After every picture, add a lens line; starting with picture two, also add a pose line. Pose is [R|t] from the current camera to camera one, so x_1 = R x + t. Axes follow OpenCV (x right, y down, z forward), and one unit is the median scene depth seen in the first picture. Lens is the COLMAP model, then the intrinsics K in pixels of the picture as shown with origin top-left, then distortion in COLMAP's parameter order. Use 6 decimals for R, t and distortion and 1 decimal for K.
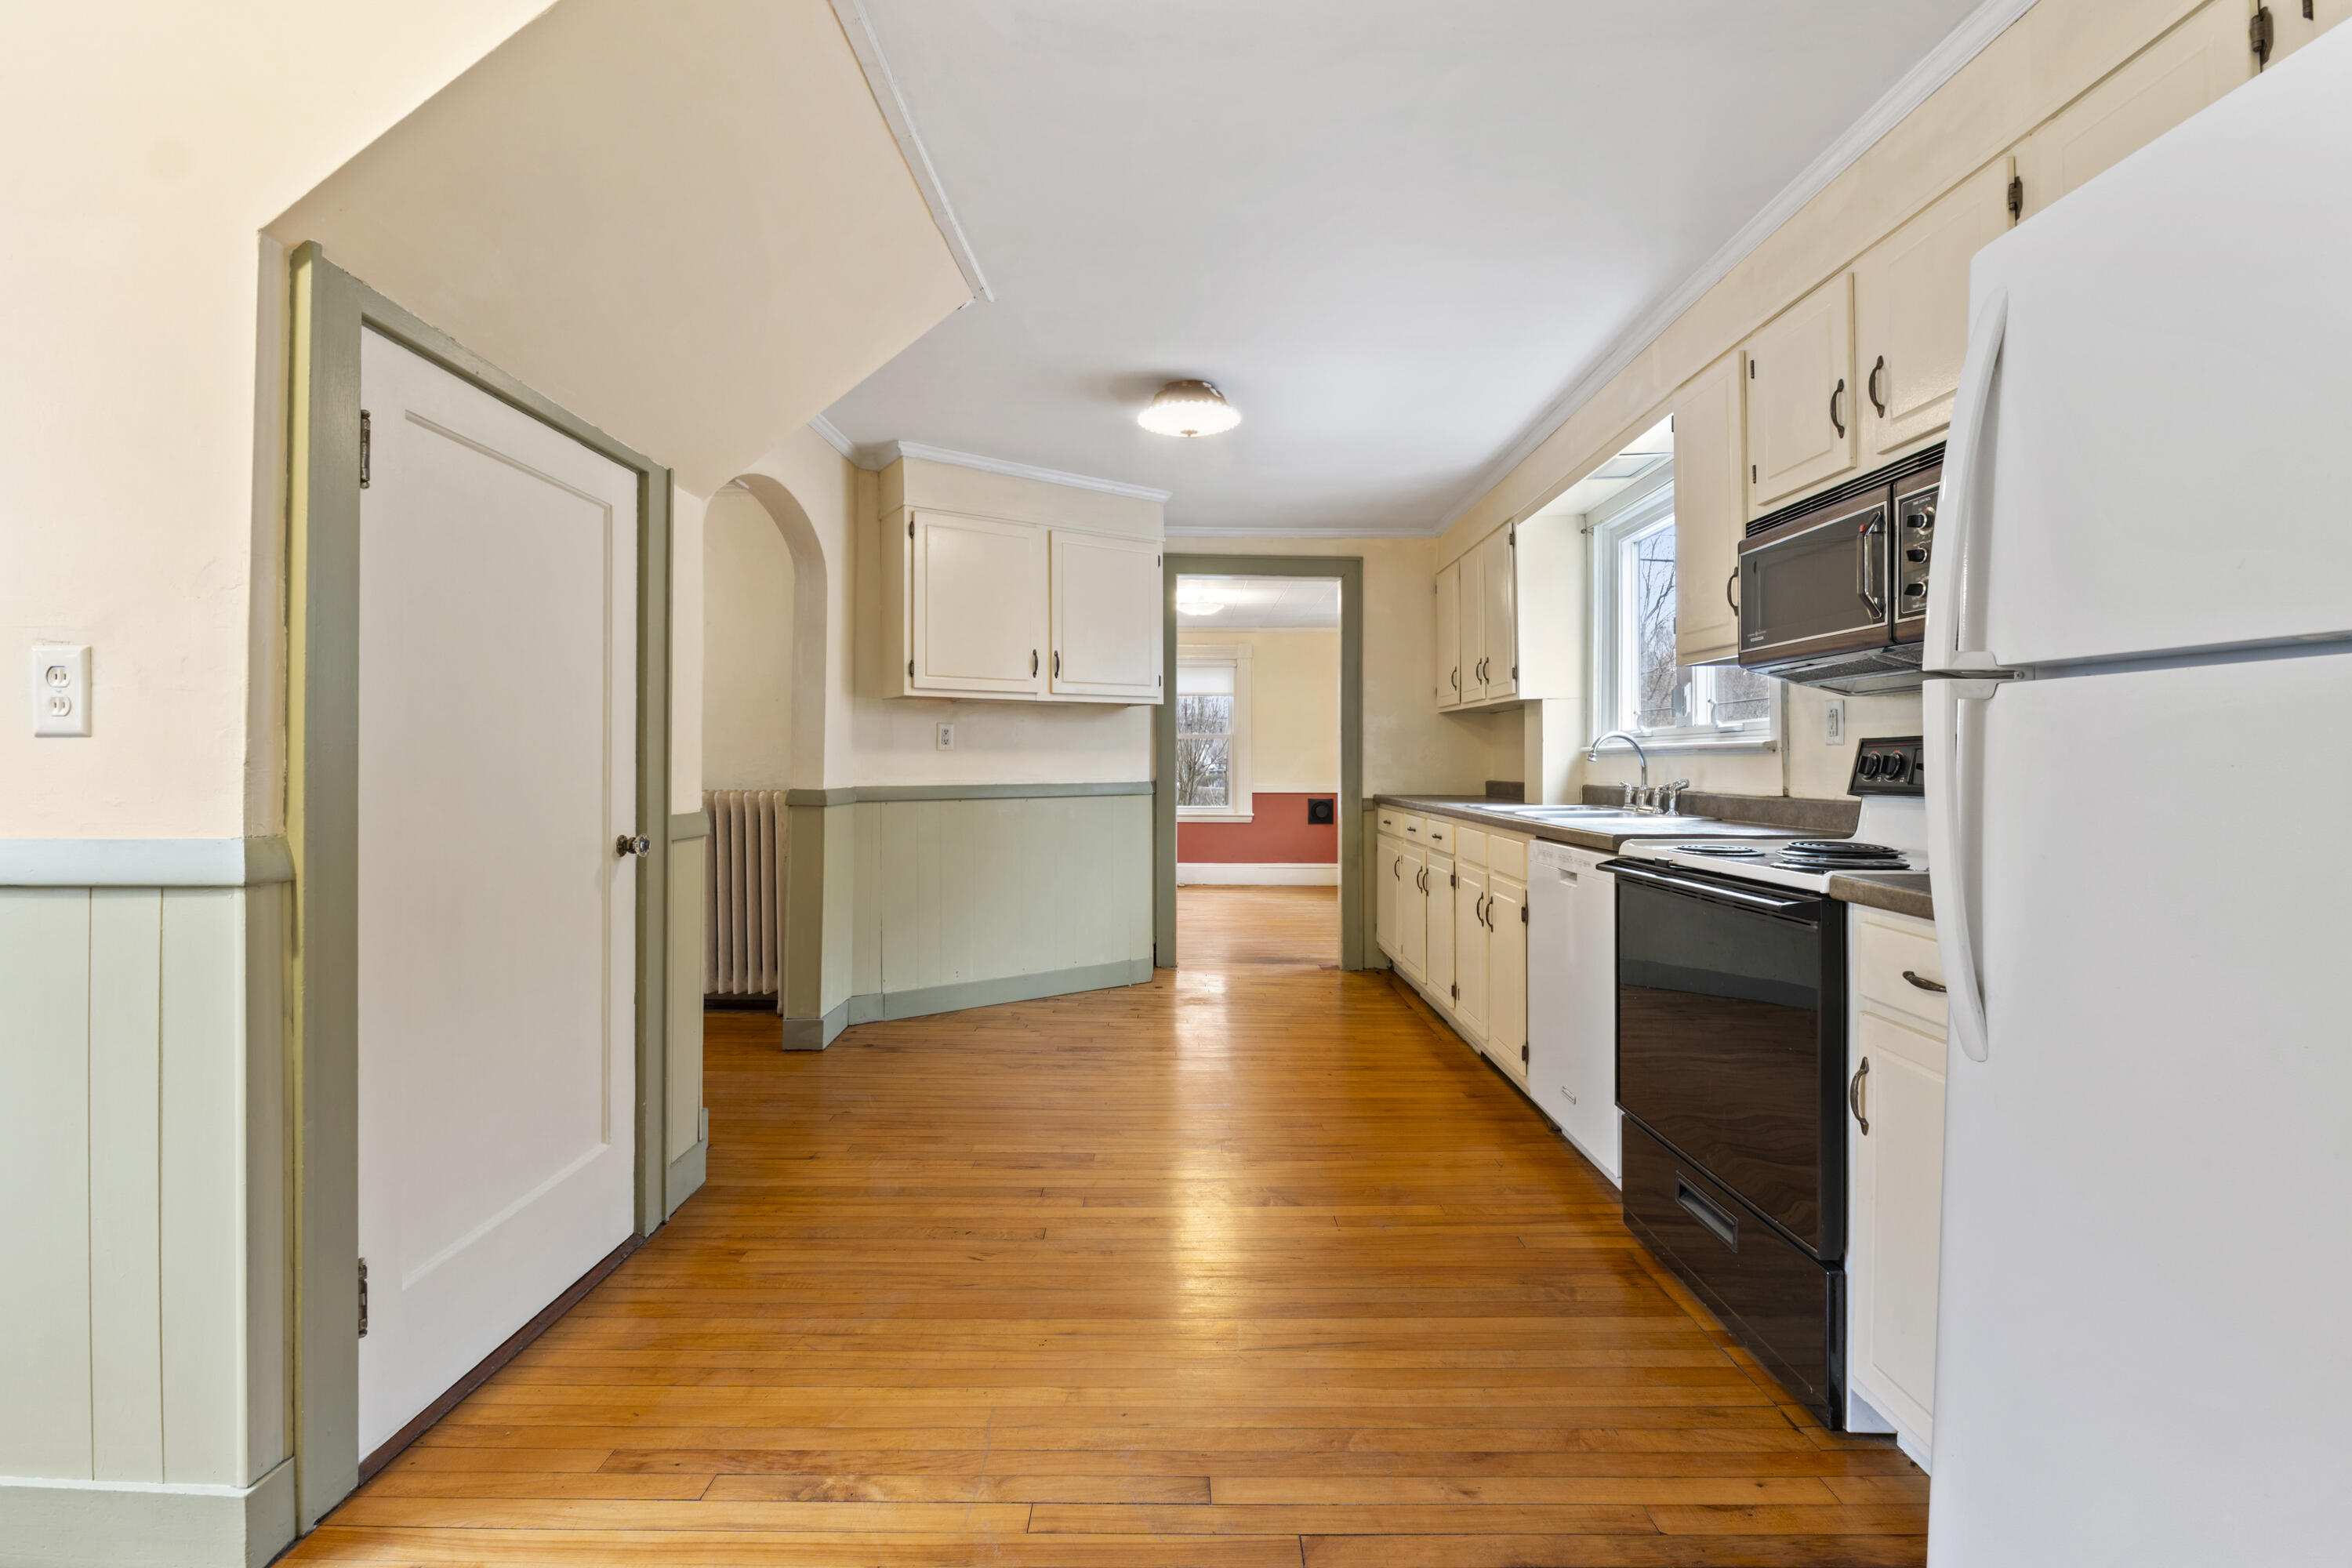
lens RADIAL K [[1003.1, 0, 1167.1], [0, 1003.1, 760.3], [0, 0, 1]] dist [-0.007682, -0.000720]
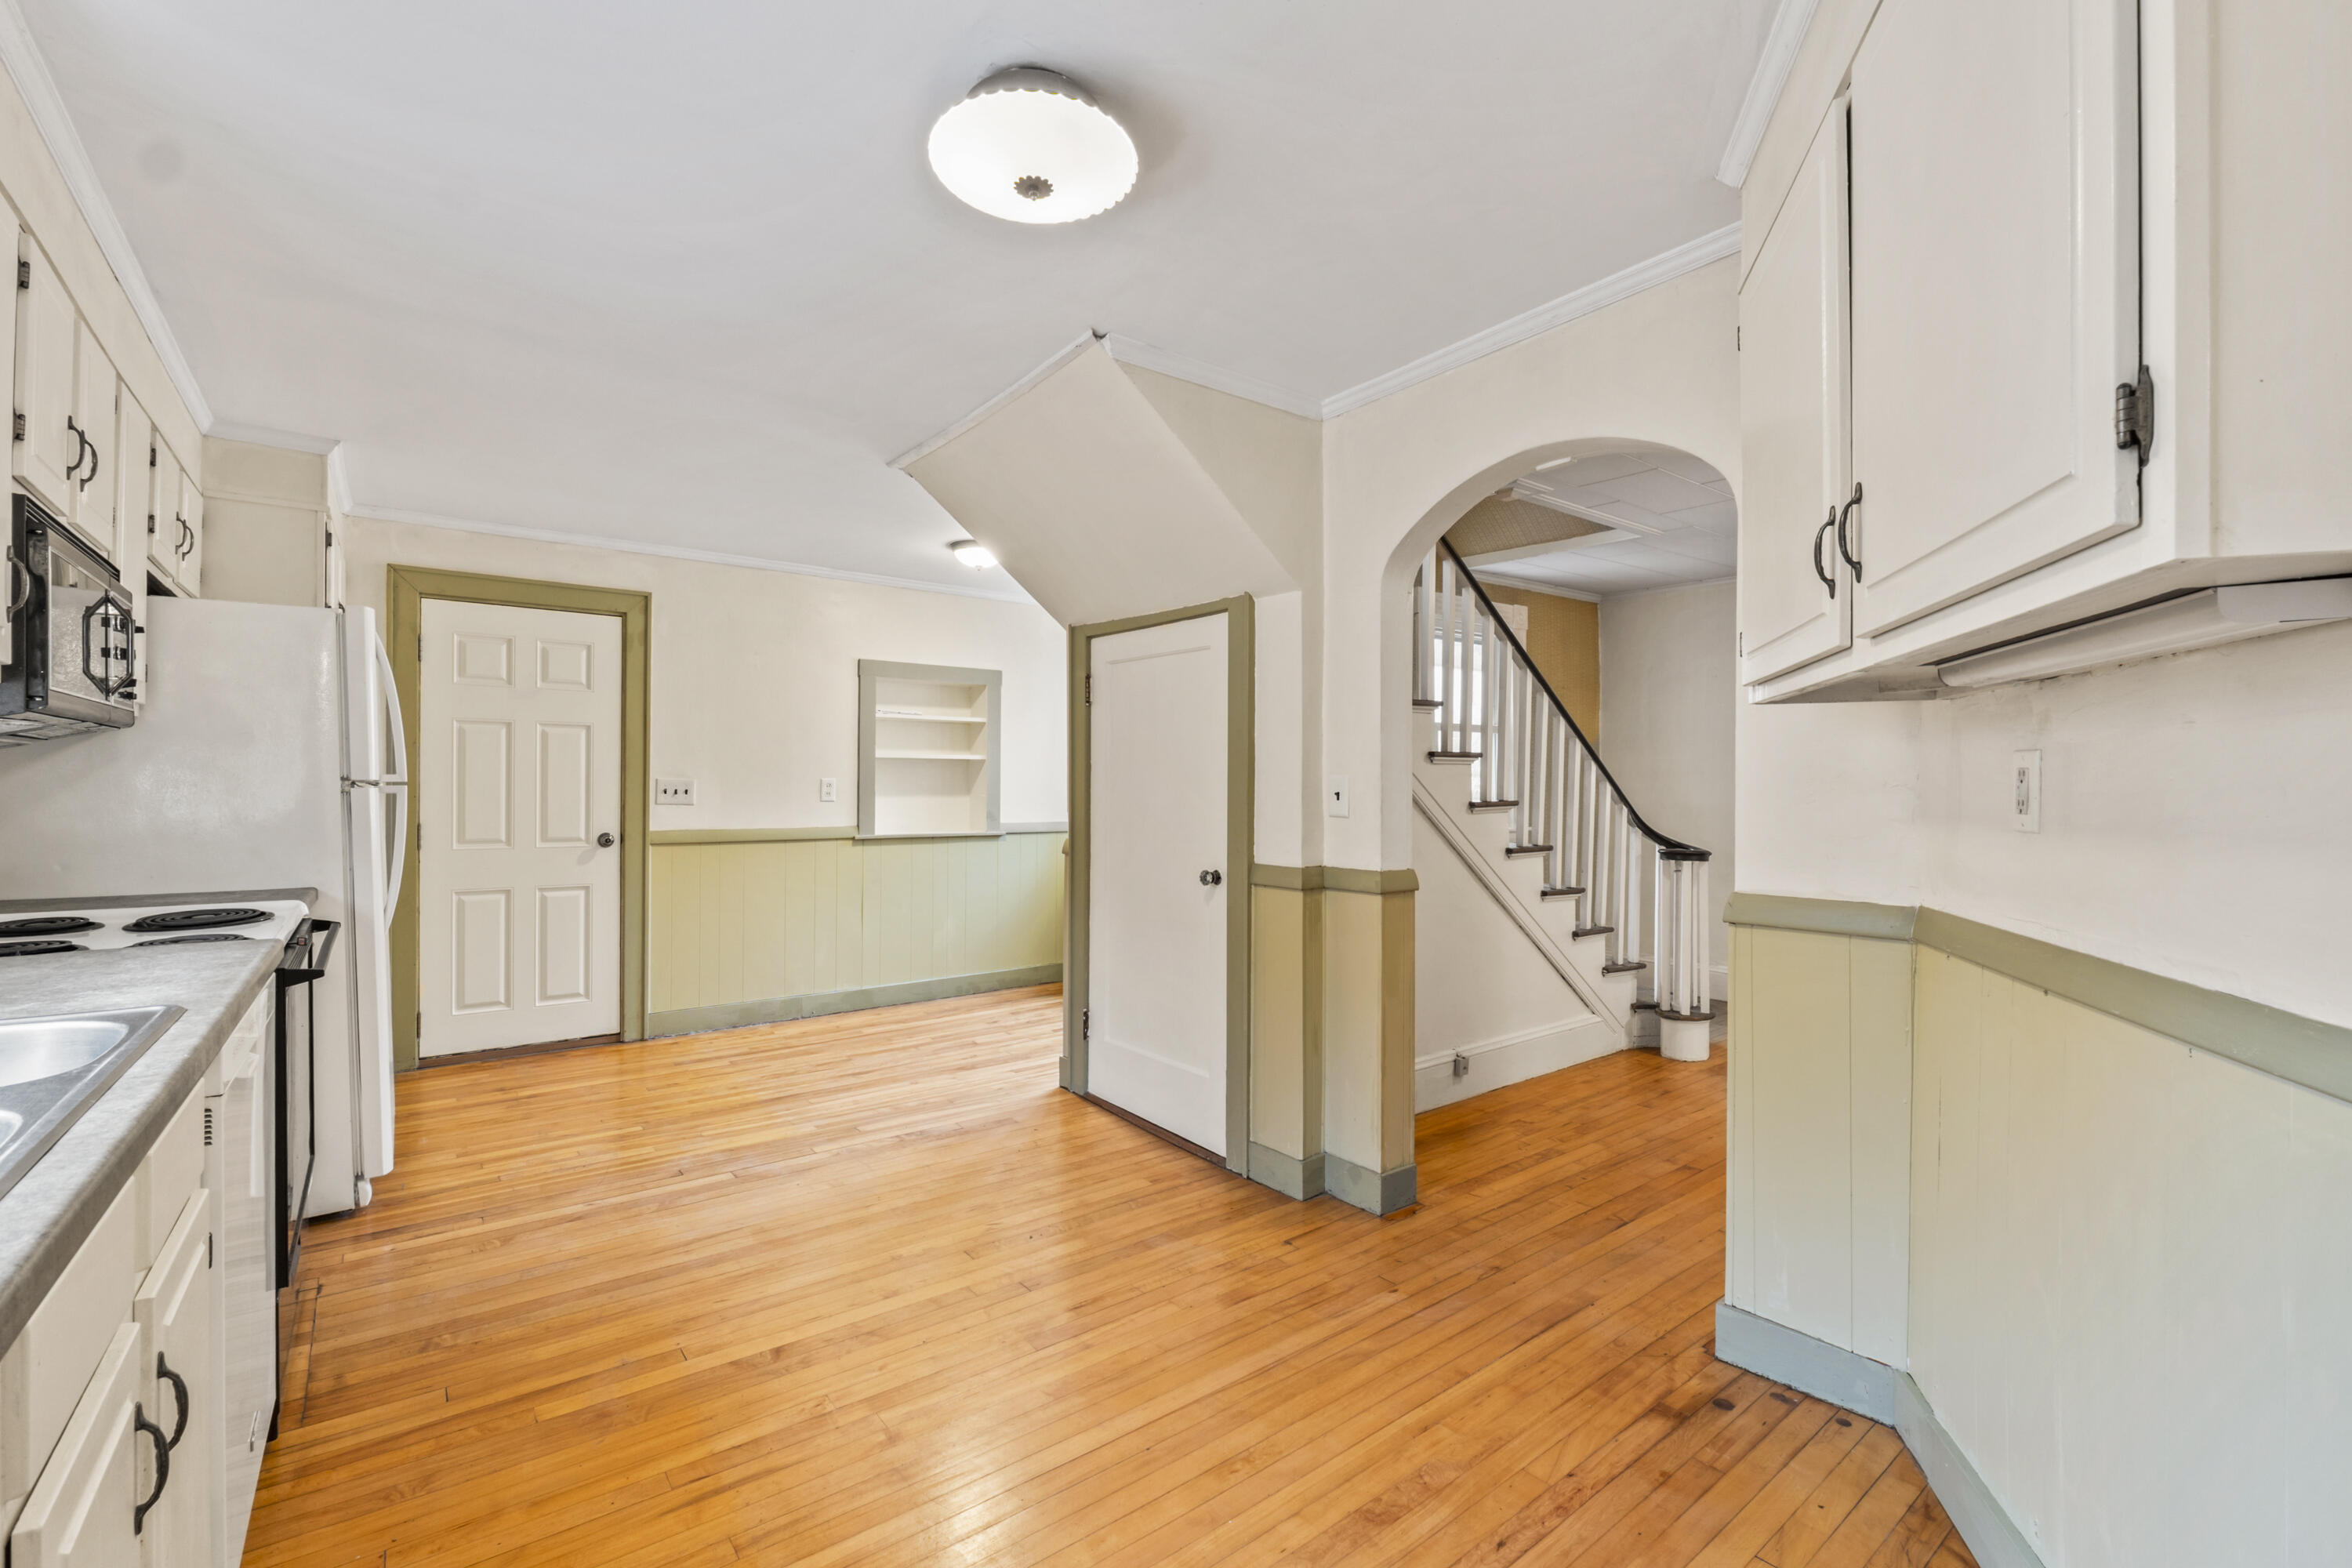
lens RADIAL K [[1003.1, 0, 1162.9], [0, 1003.1, 793.0], [0, 0, 1]] dist [-0.007682, -0.000720]
pose [[-0.789193, -0.001238, -0.614144, 0.361615], [-0.005200, 0.999976, 0.004667, -0.039067], [0.614123, 0.006877, -0.789180, 1.875379]]
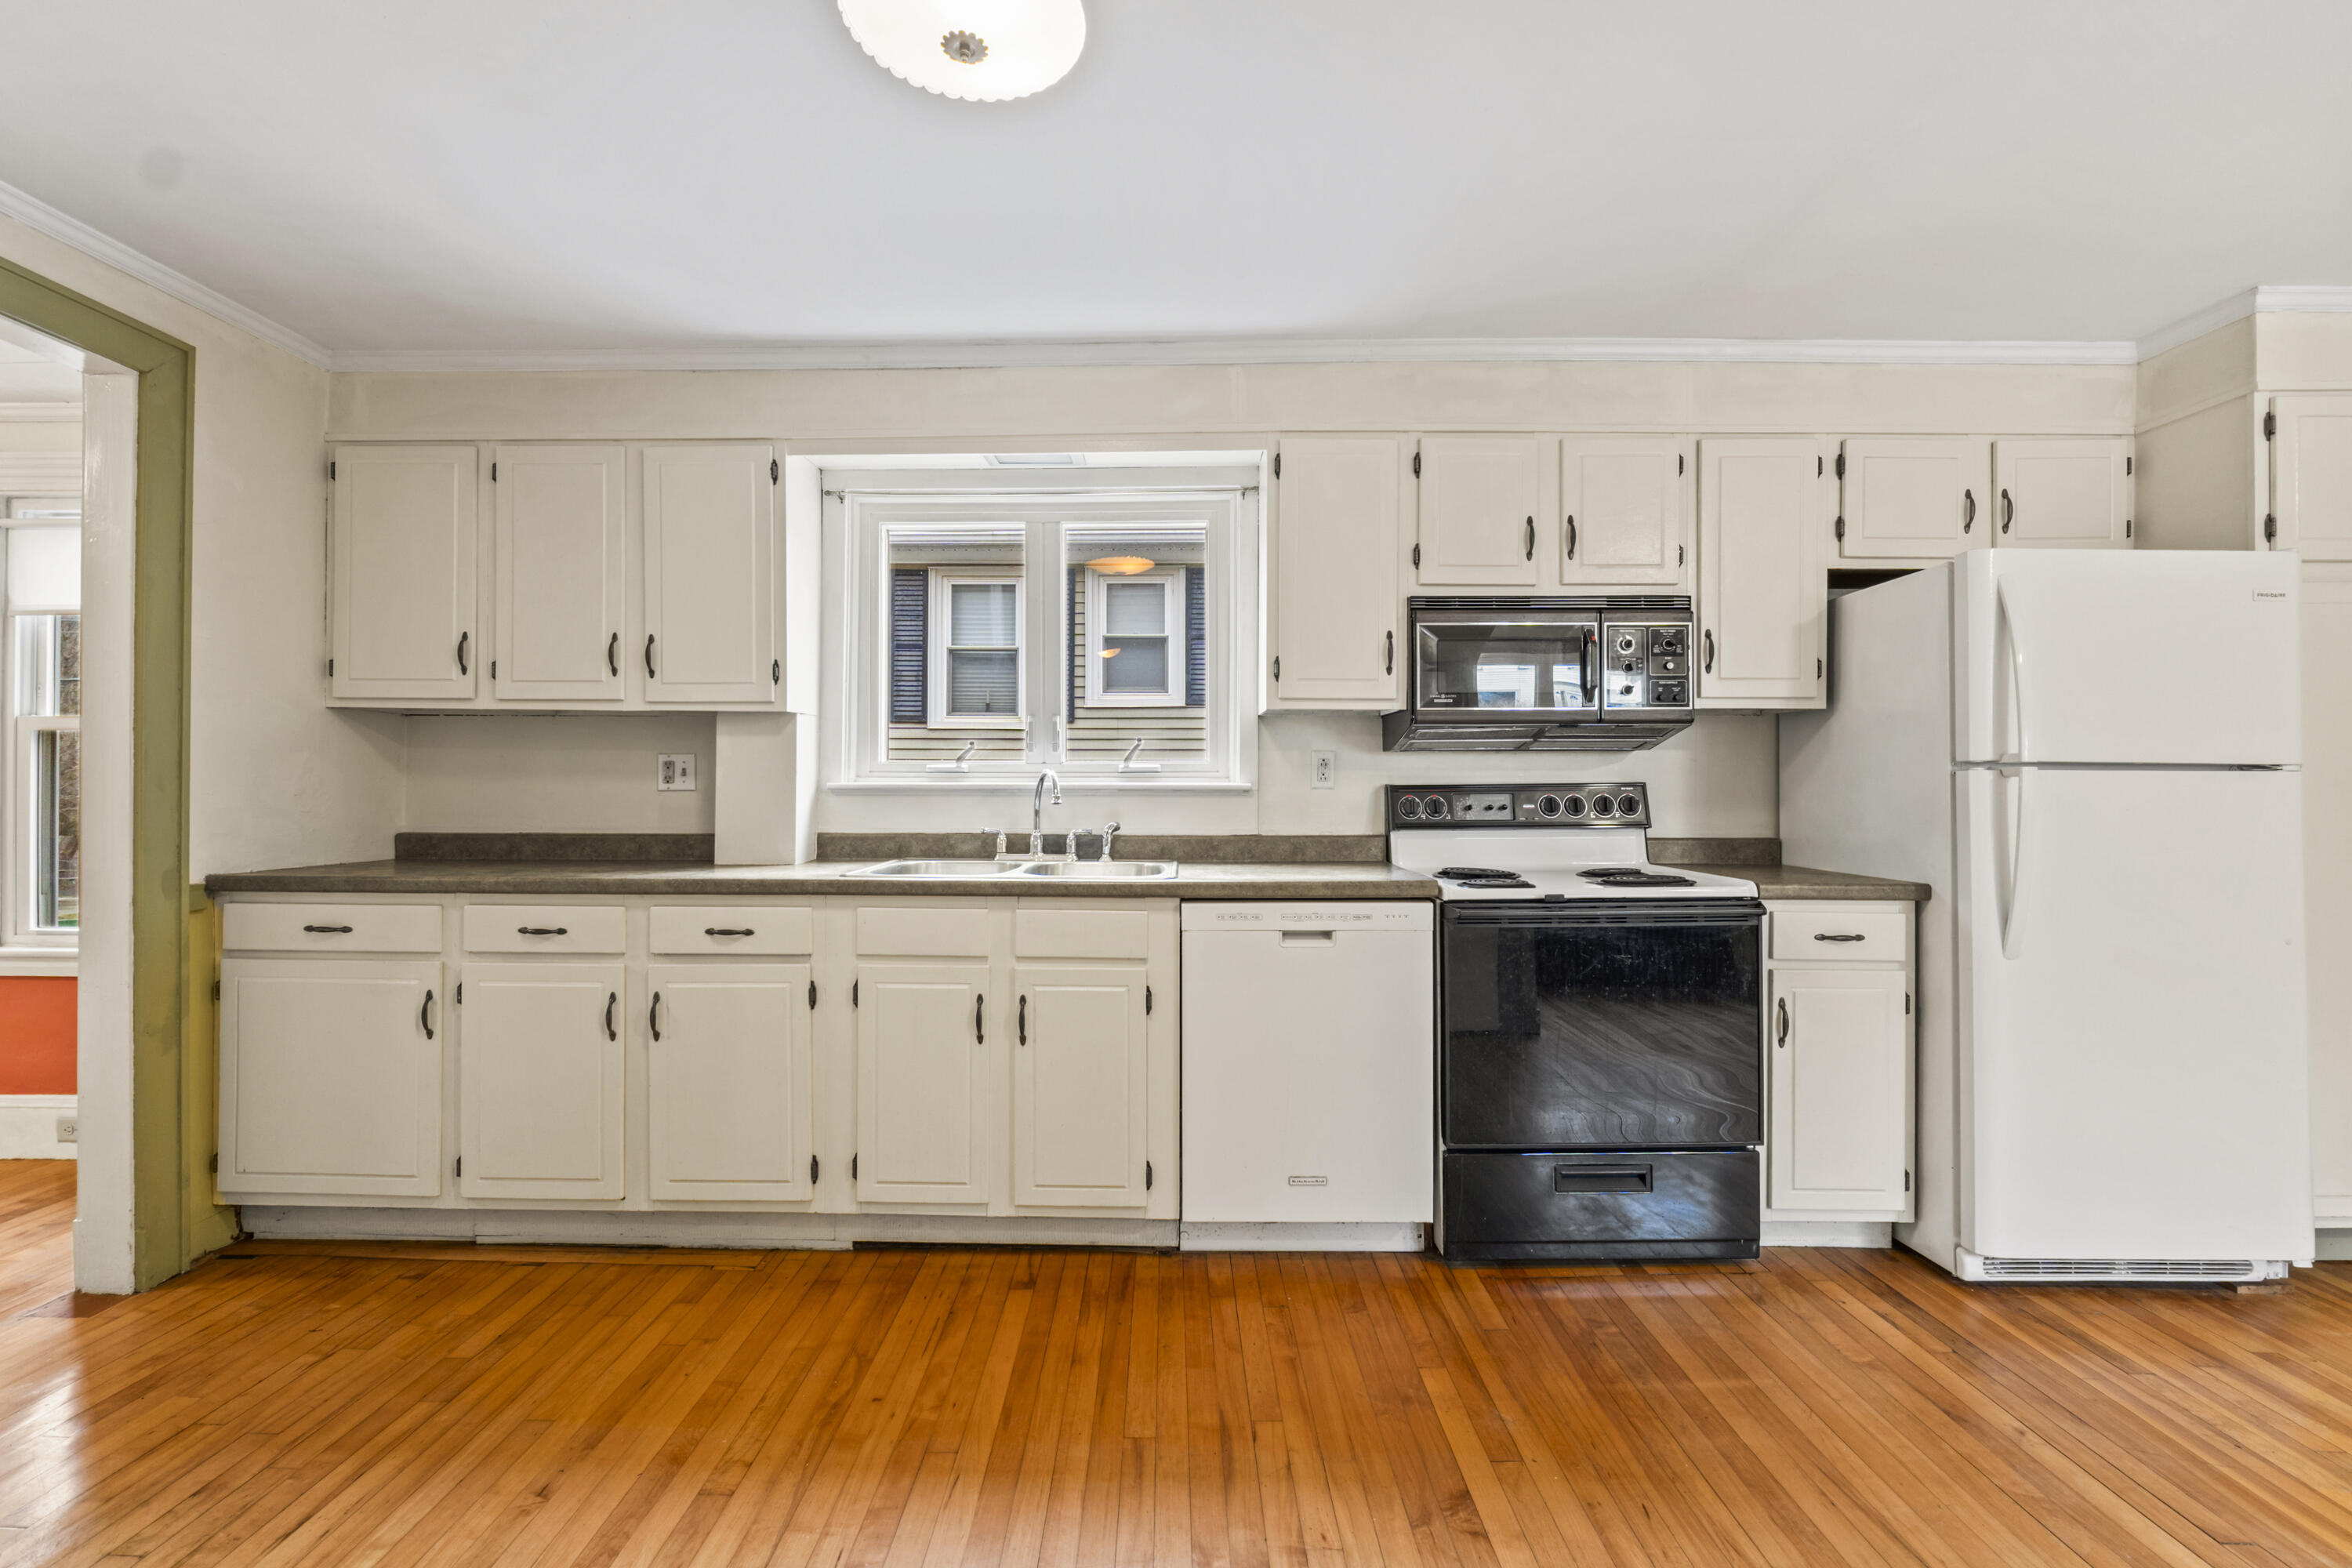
lens RADIAL K [[1003.1, 0, 1168.1], [0, 1003.1, 778.9], [0, 0, 1]] dist [-0.007682, -0.000720]
pose [[0.001862, 0.004623, 0.999988, -0.525435], [-0.003586, 0.999983, -0.004616, -0.020600], [-0.999992, -0.003577, 0.001878, 1.192392]]
